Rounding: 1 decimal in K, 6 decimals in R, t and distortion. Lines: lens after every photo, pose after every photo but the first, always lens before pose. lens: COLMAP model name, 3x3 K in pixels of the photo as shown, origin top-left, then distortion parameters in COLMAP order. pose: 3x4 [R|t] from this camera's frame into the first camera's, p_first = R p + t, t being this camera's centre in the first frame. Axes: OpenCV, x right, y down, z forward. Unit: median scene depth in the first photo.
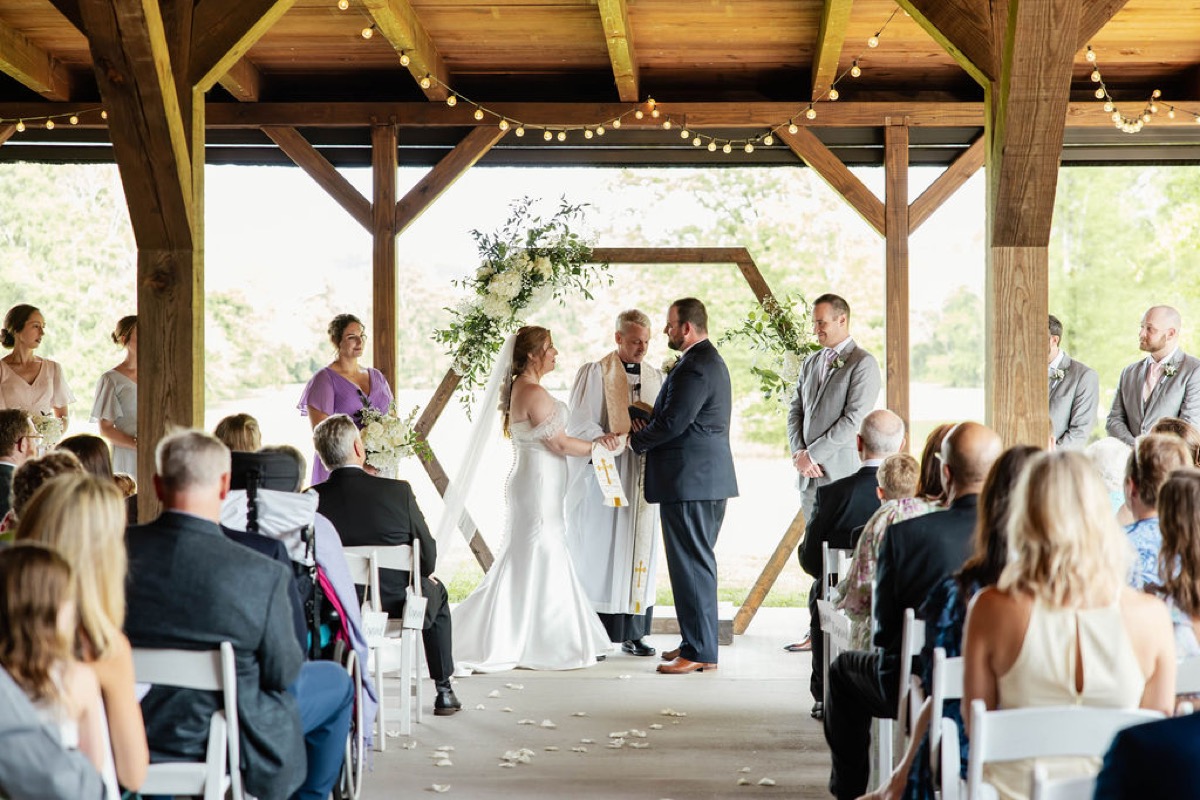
lens RADIAL K [[2417.1, 0, 599.5], [0, 2417.1, 399.8], [0, 0, 1]] dist [-0.041912, 0.000000]
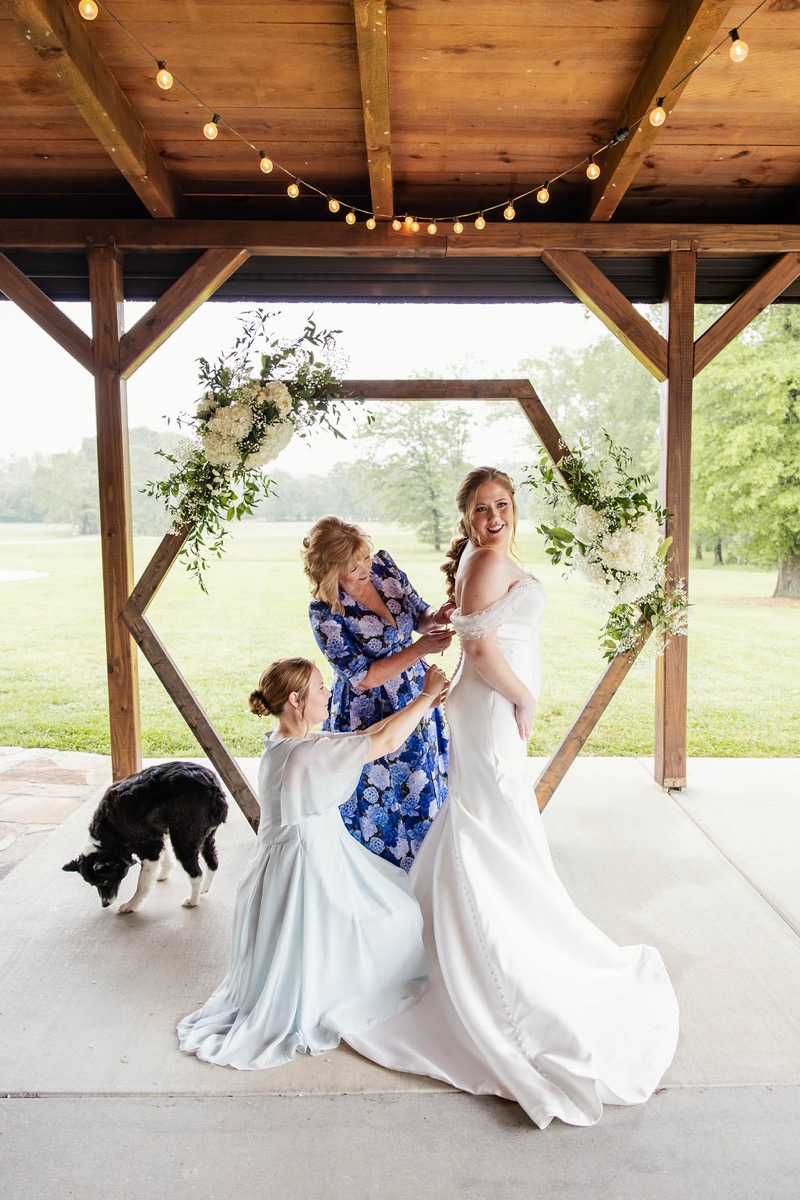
lens RADIAL K [[854.2, 0, 404.1], [0, 854.2, 599.3], [0, 0, 1]] dist [0.019456, 0.005711]
pose [[0.998411, -0.011039, 0.055256, 0.001154], [0.006390, 0.996478, 0.083611, -0.012803], [-0.055984, -0.083125, 0.994965, 0.702416]]
